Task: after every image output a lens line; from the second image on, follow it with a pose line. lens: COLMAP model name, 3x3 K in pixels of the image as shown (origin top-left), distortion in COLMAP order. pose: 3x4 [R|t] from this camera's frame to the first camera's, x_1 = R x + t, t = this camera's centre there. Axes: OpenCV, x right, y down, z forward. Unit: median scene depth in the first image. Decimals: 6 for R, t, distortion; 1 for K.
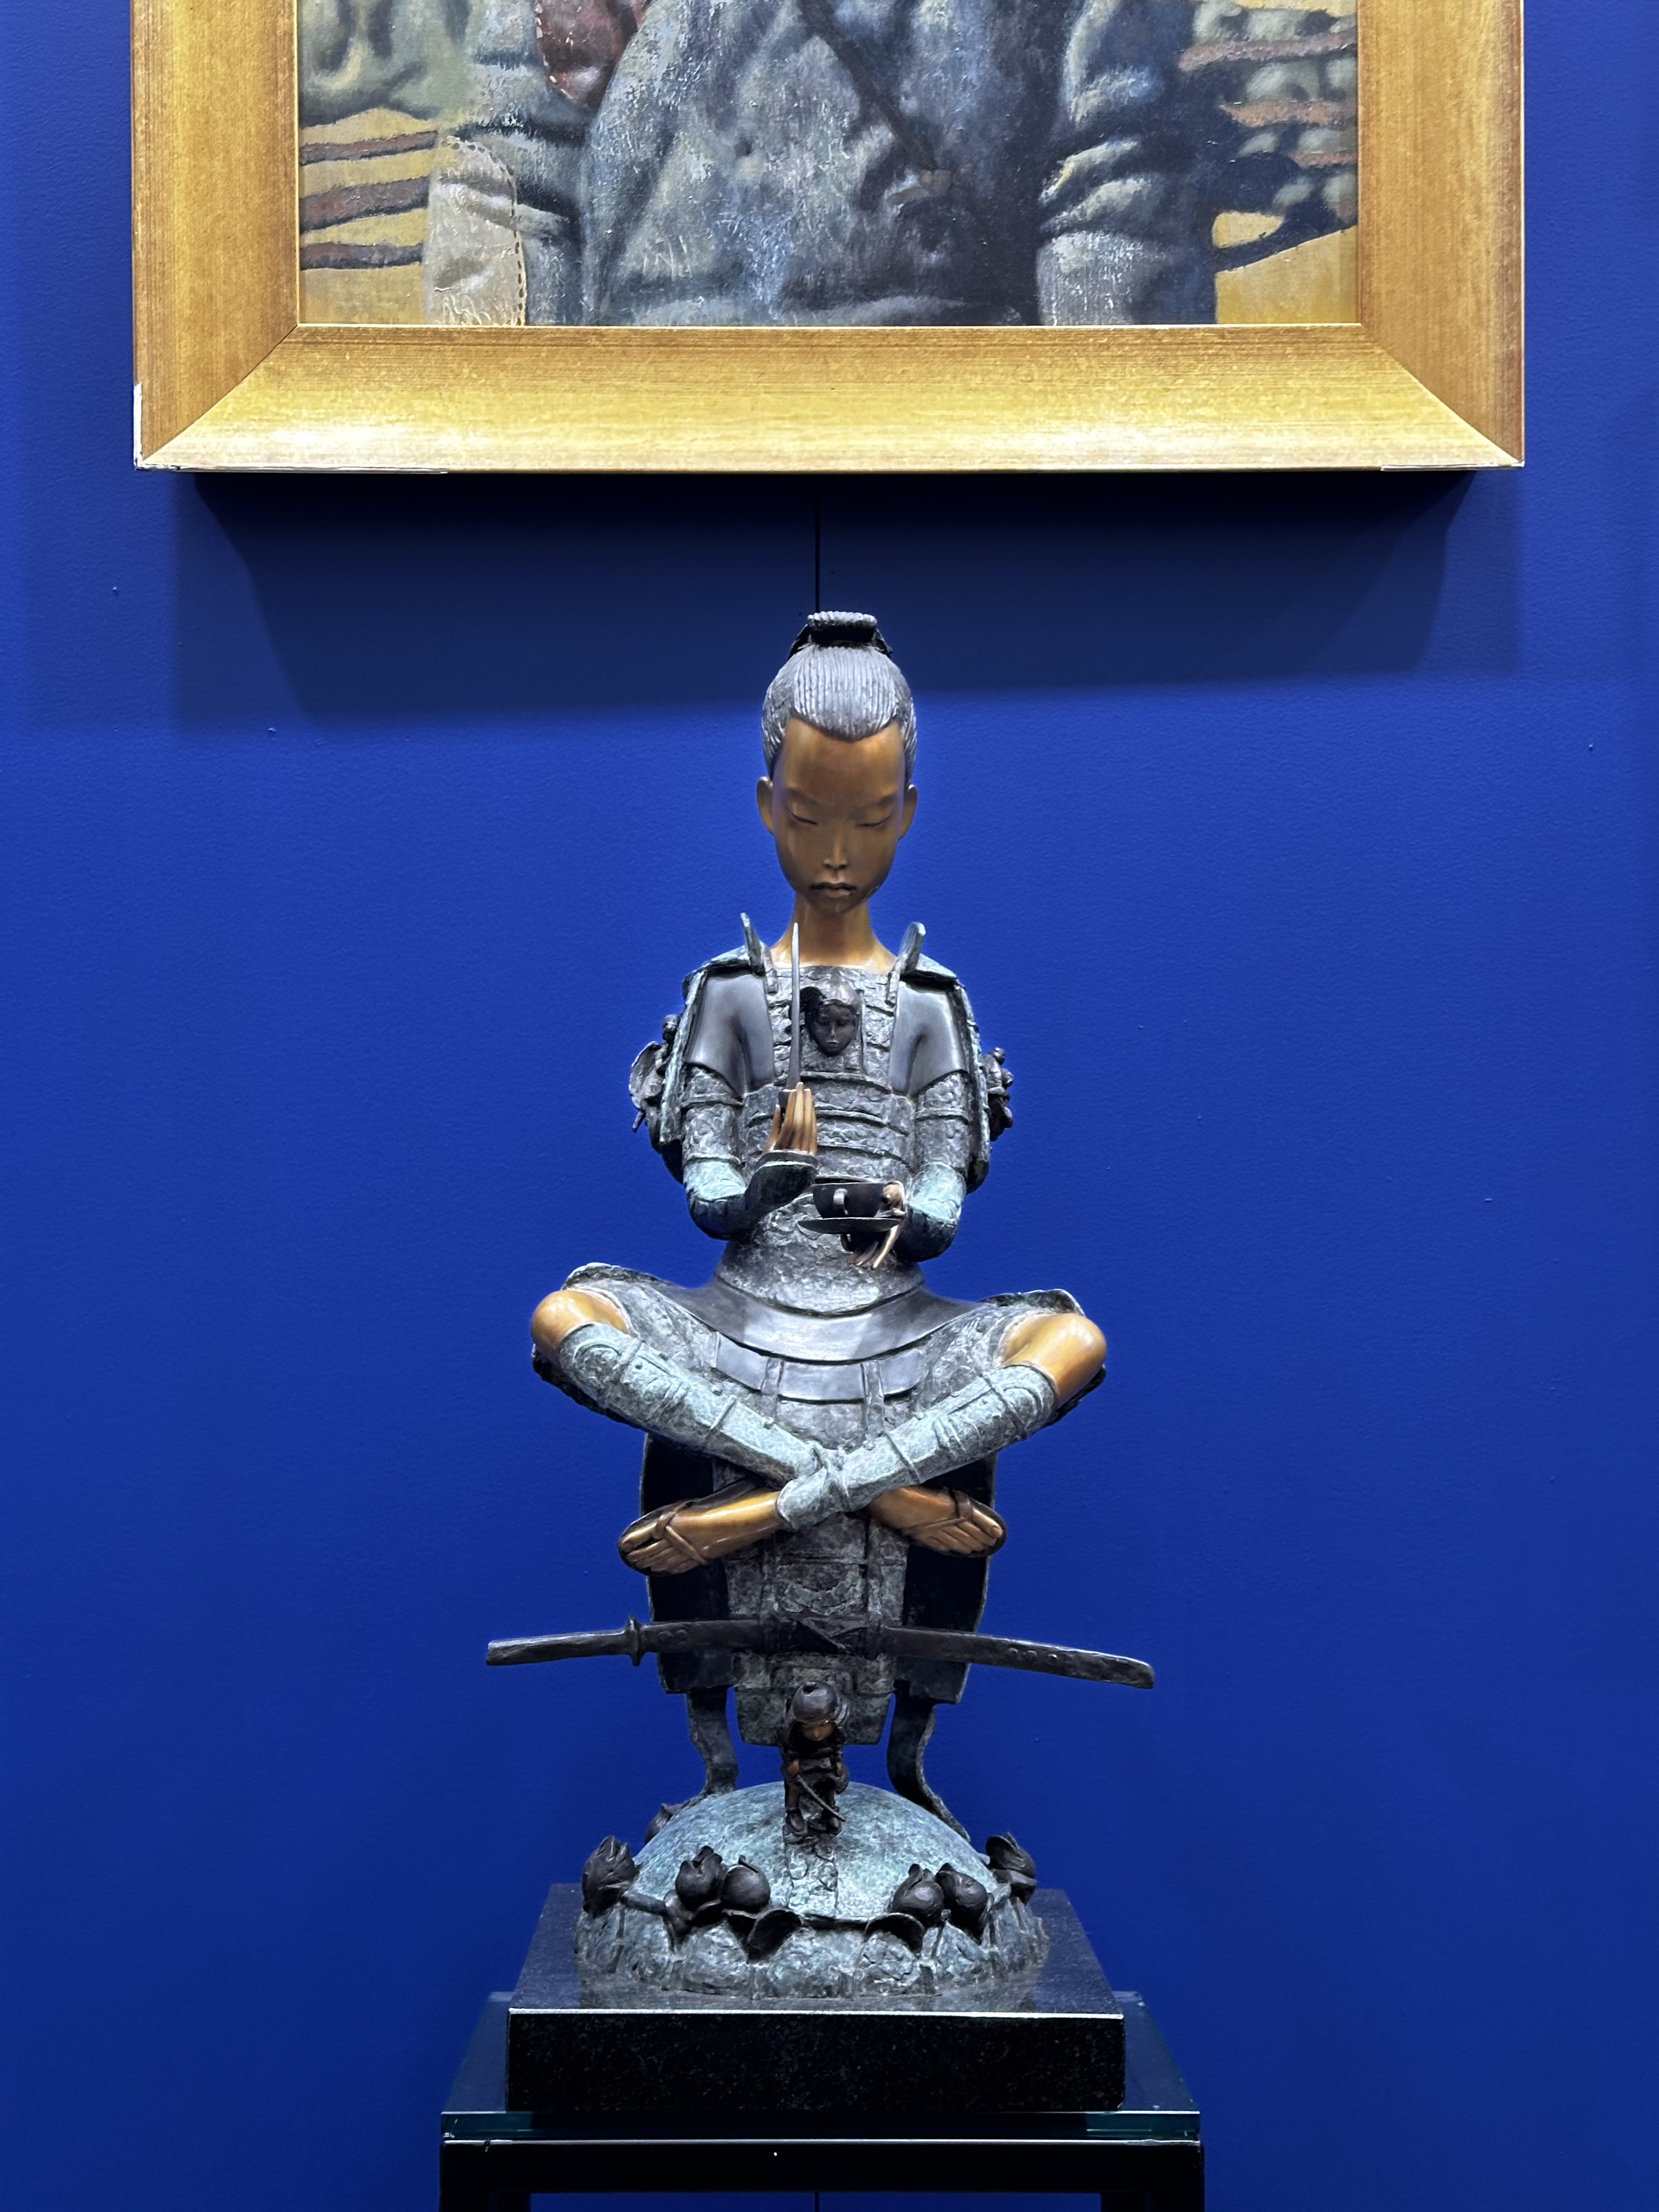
lens RADIAL K [[3068.0, 0, 829.5], [0, 3068.0, 1106.0], [0, 0, 1]] dist [0.140662, -0.109658]
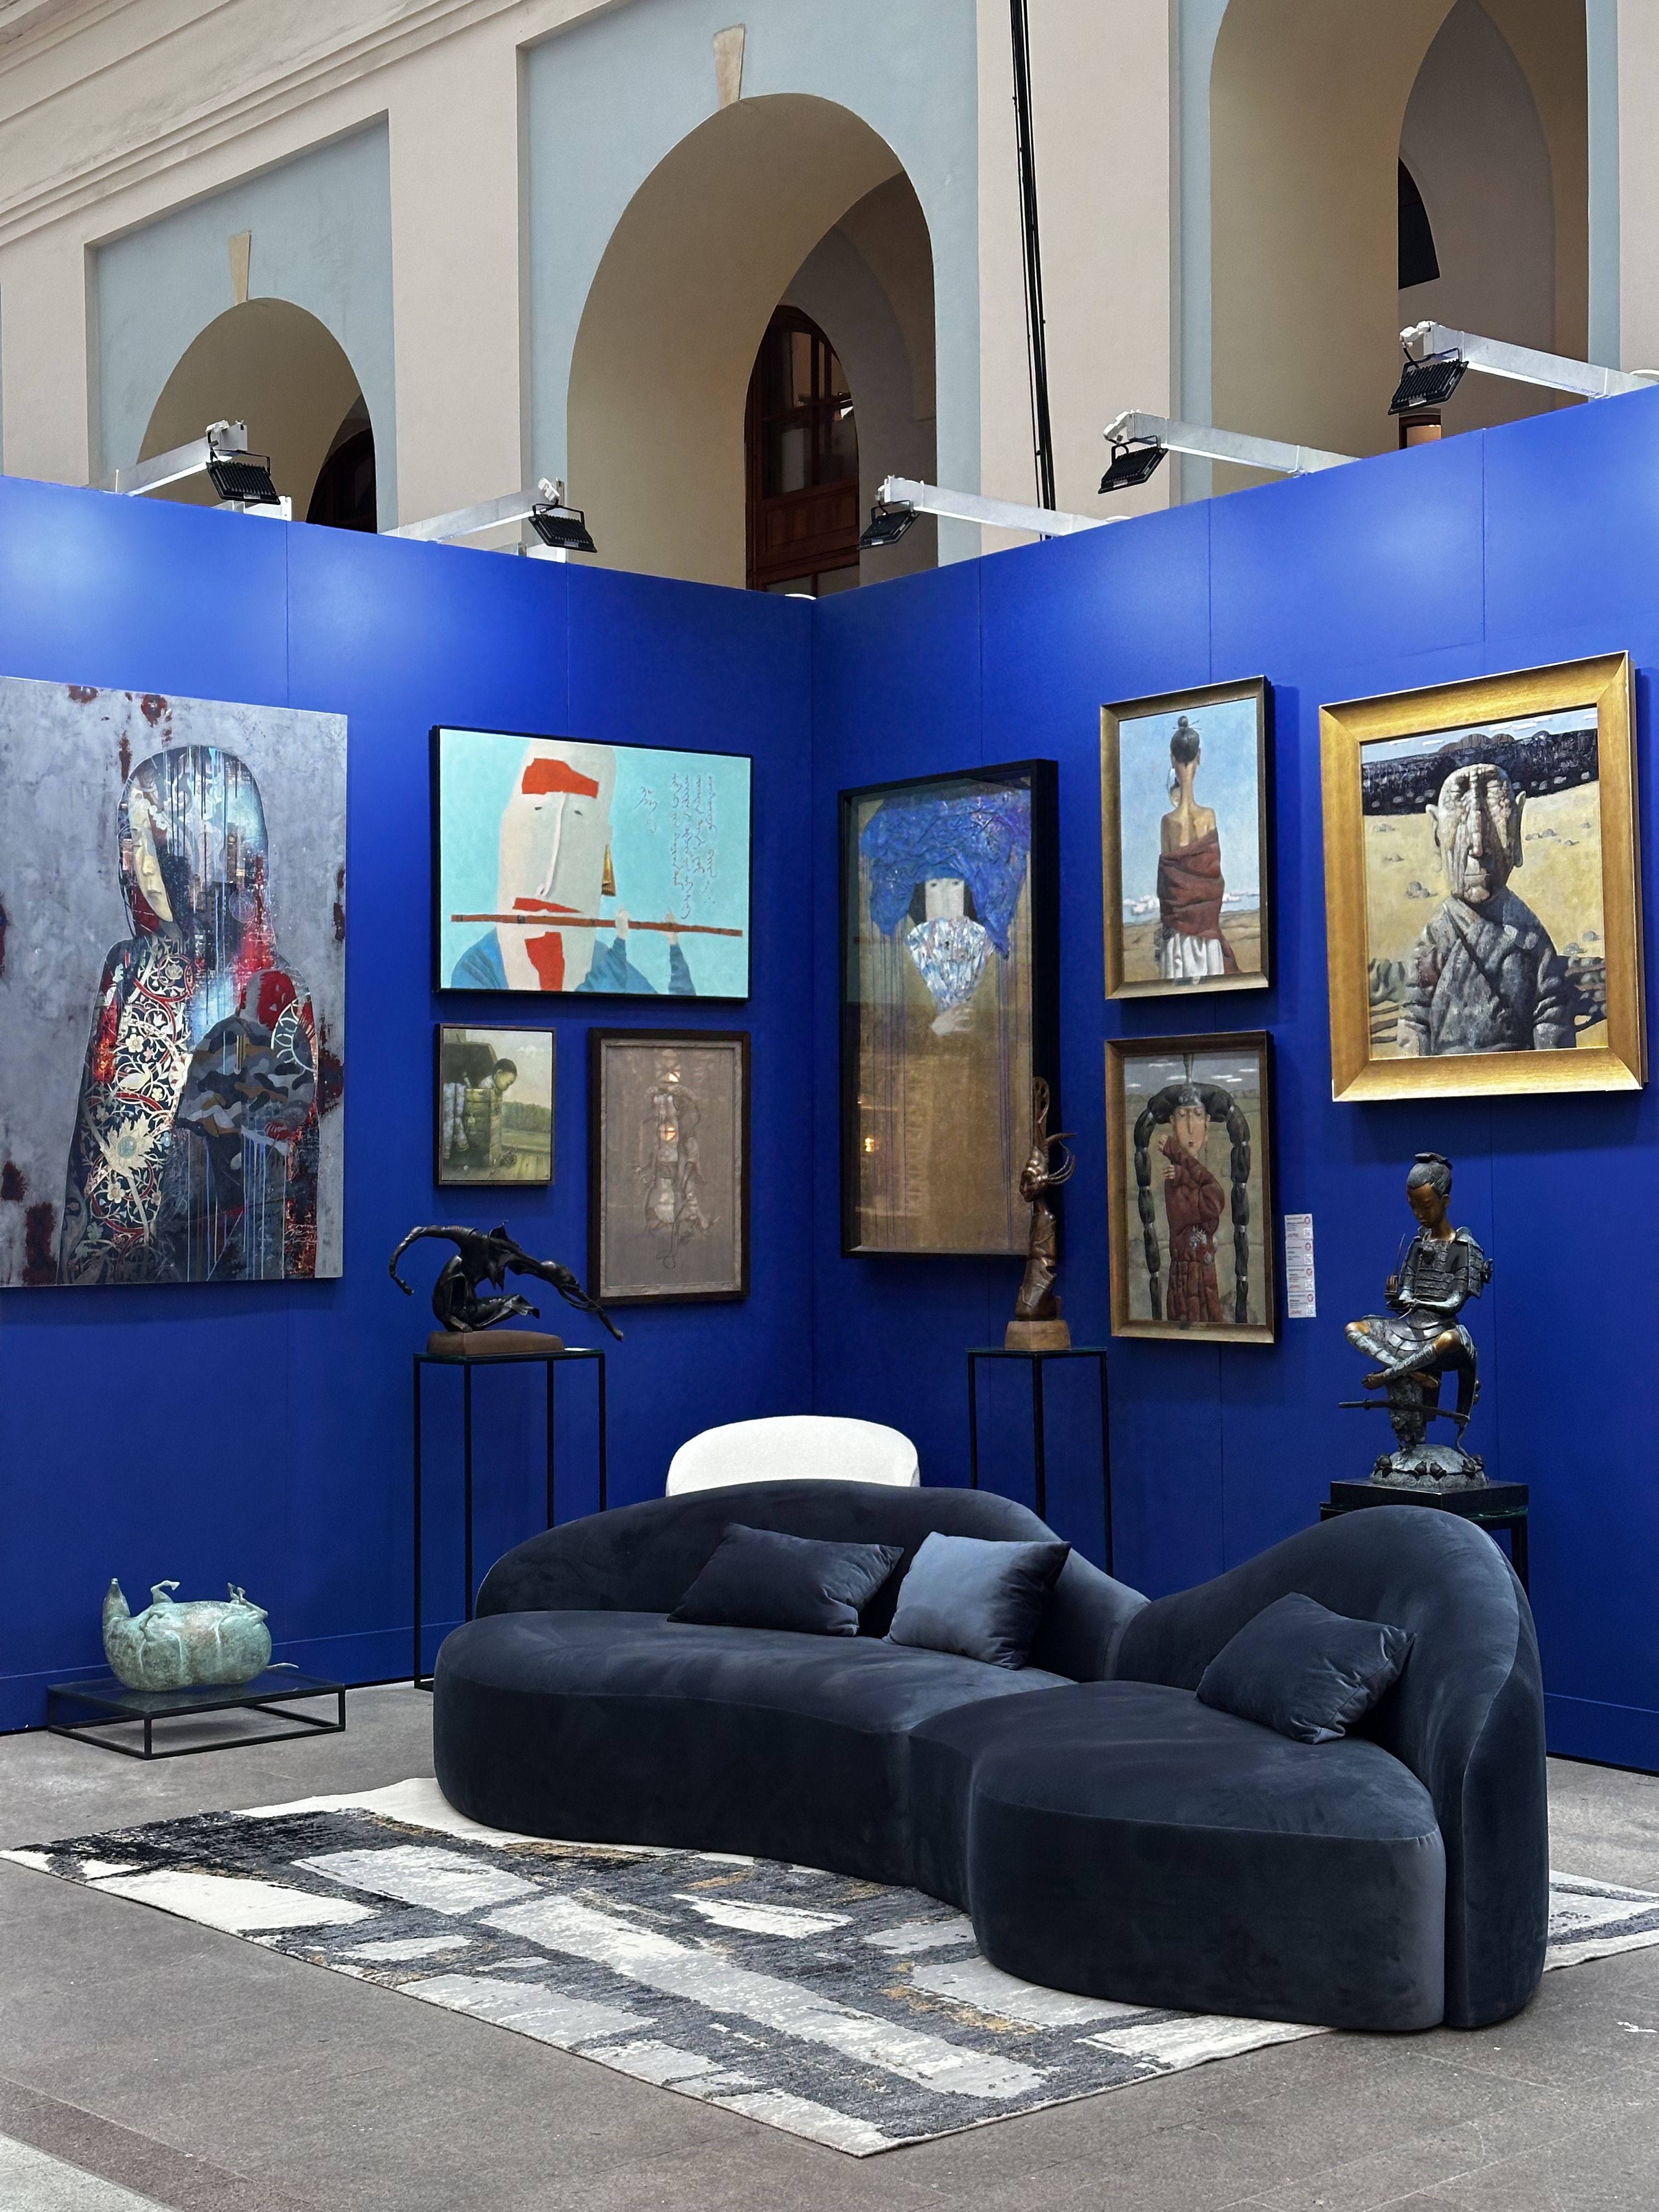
lens RADIAL K [[3068.0, 0, 829.5], [0, 3068.0, 1106.0], [0, 0, 1]] dist [0.140662, -0.109658]
pose [[0.636423, -0.028101, -0.770829, 2.282198], [0.051095, 0.998677, 0.005778, -0.249621], [0.769646, -0.043063, 0.637016, -1.880484]]
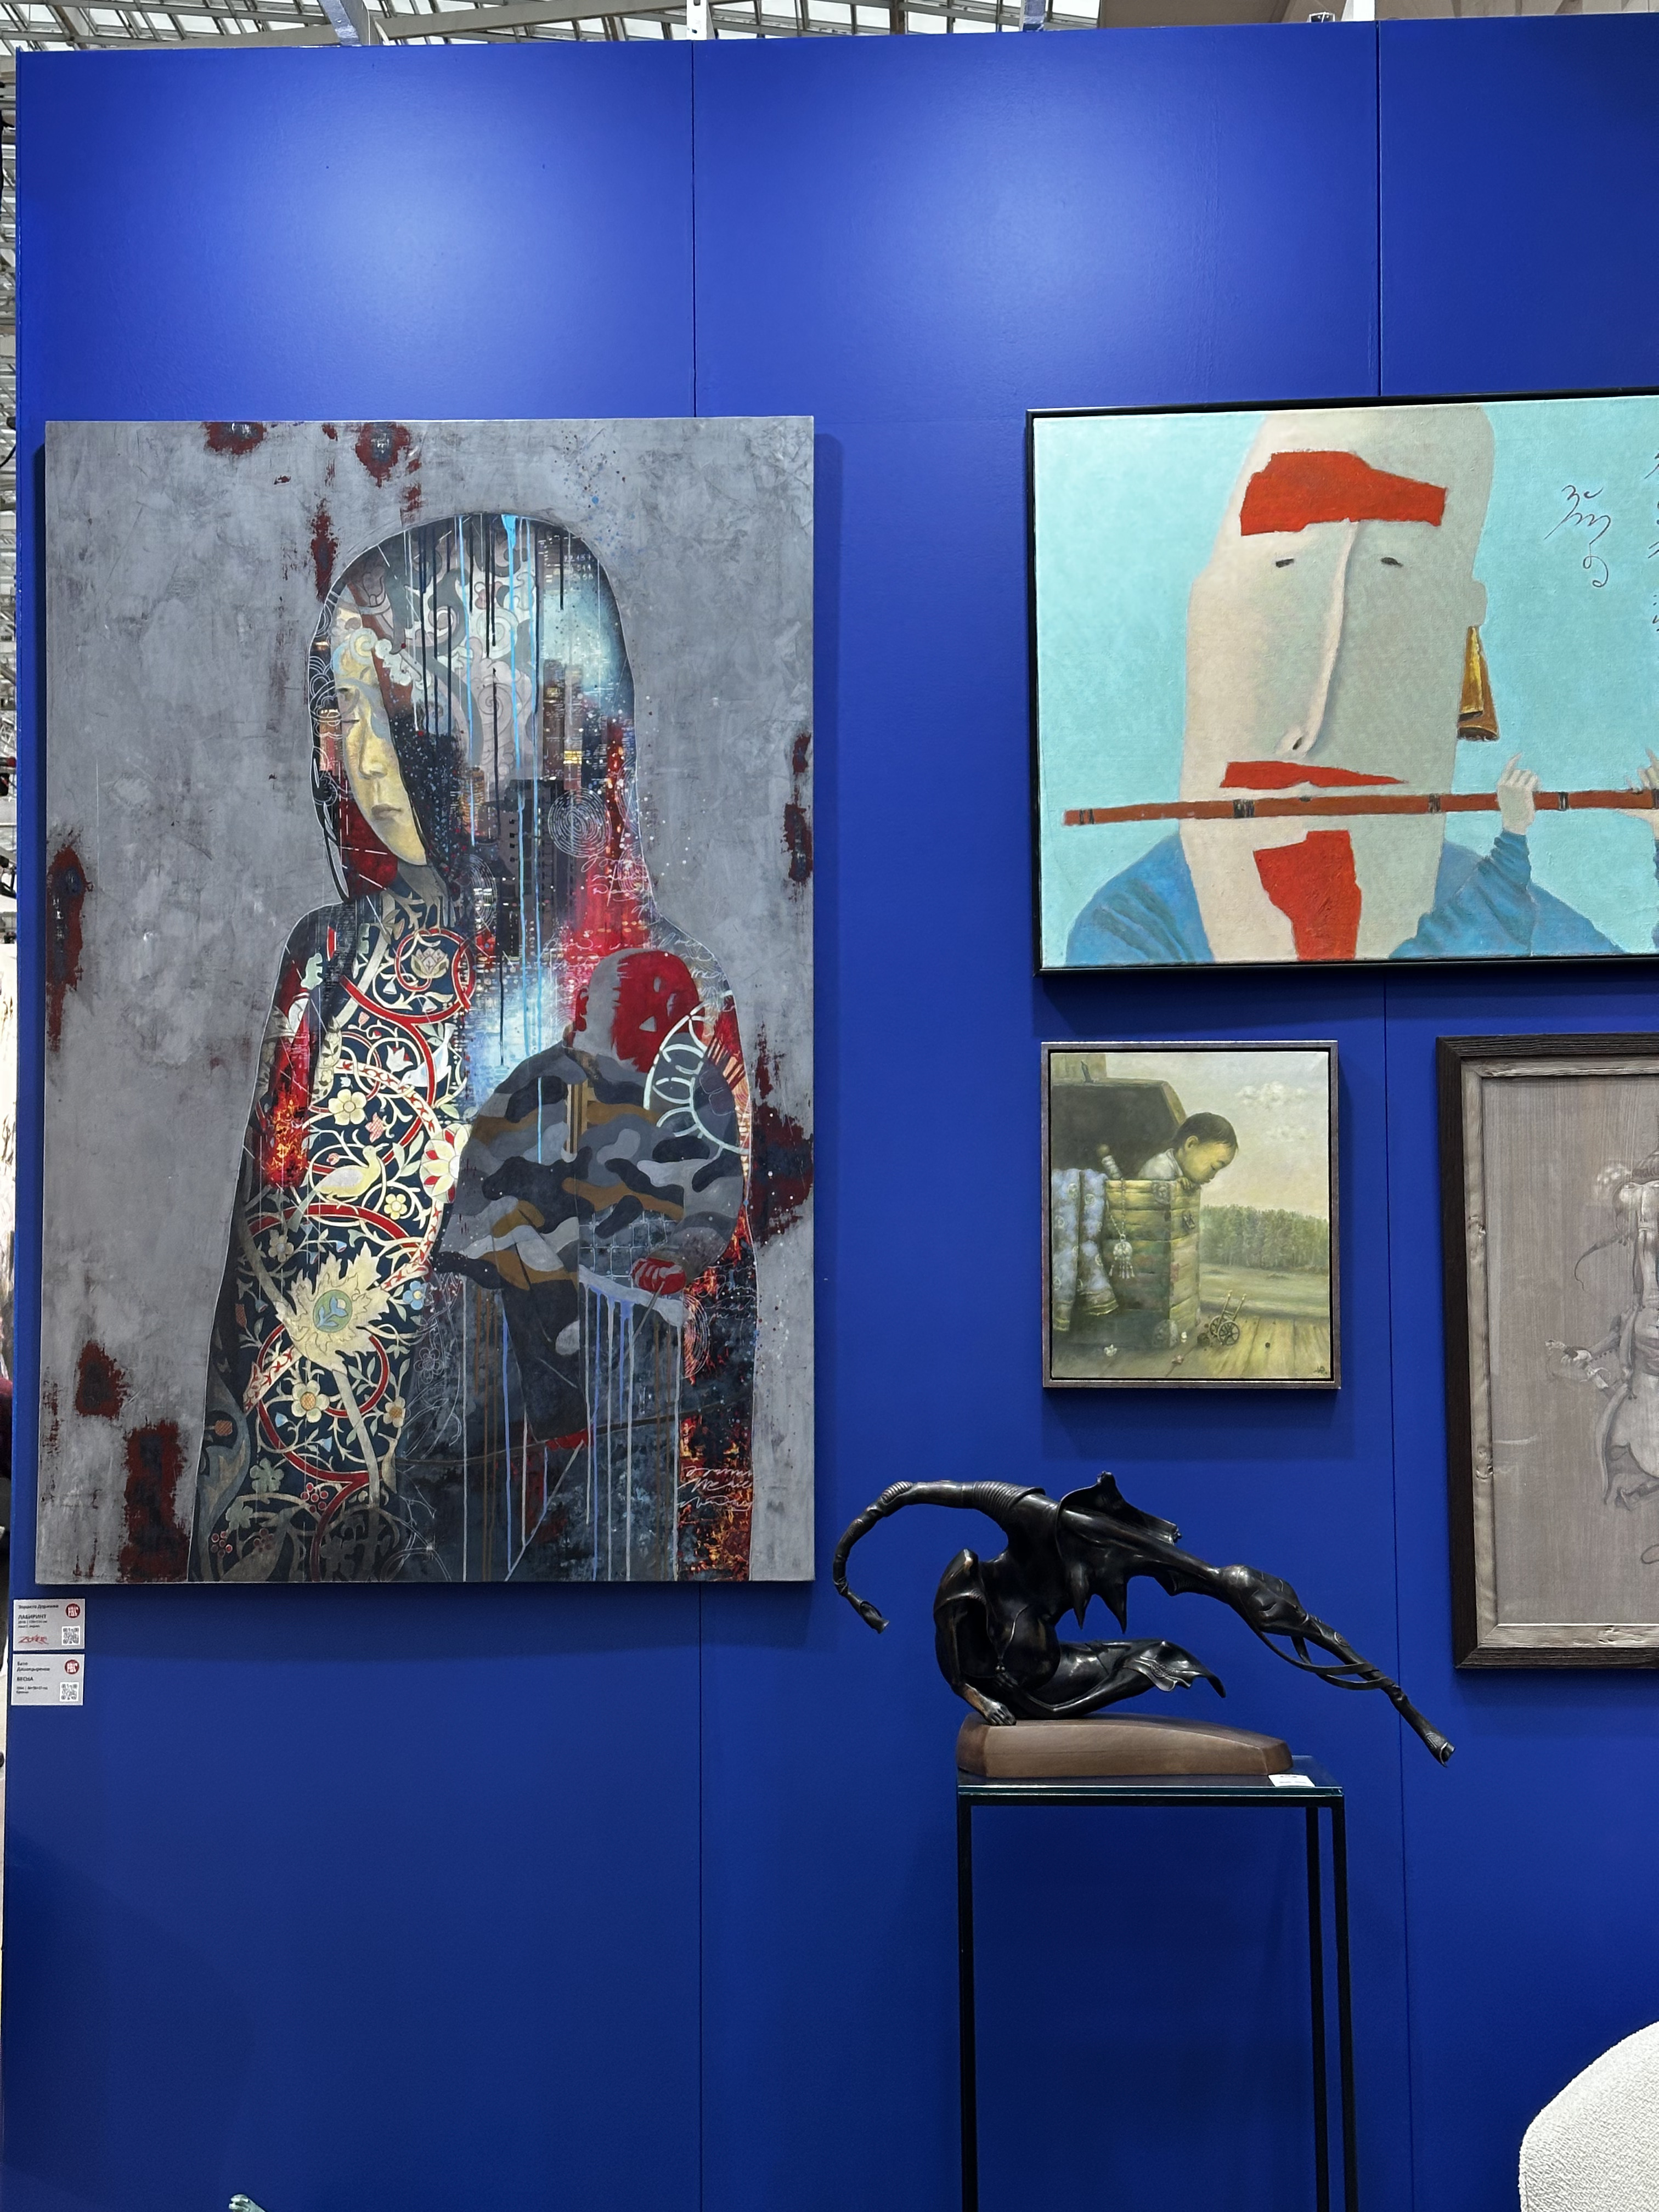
lens RADIAL K [[3068.0, 0, 829.5], [0, 3068.0, 1106.0], [0, 0, 1]] dist [0.140662, -0.109658]
pose [[-0.037513, -0.069271, -0.996892, 0.689393], [0.058252, 0.995746, -0.071384, -0.192607], [0.997597, -0.060749, -0.033318, 0.296380]]
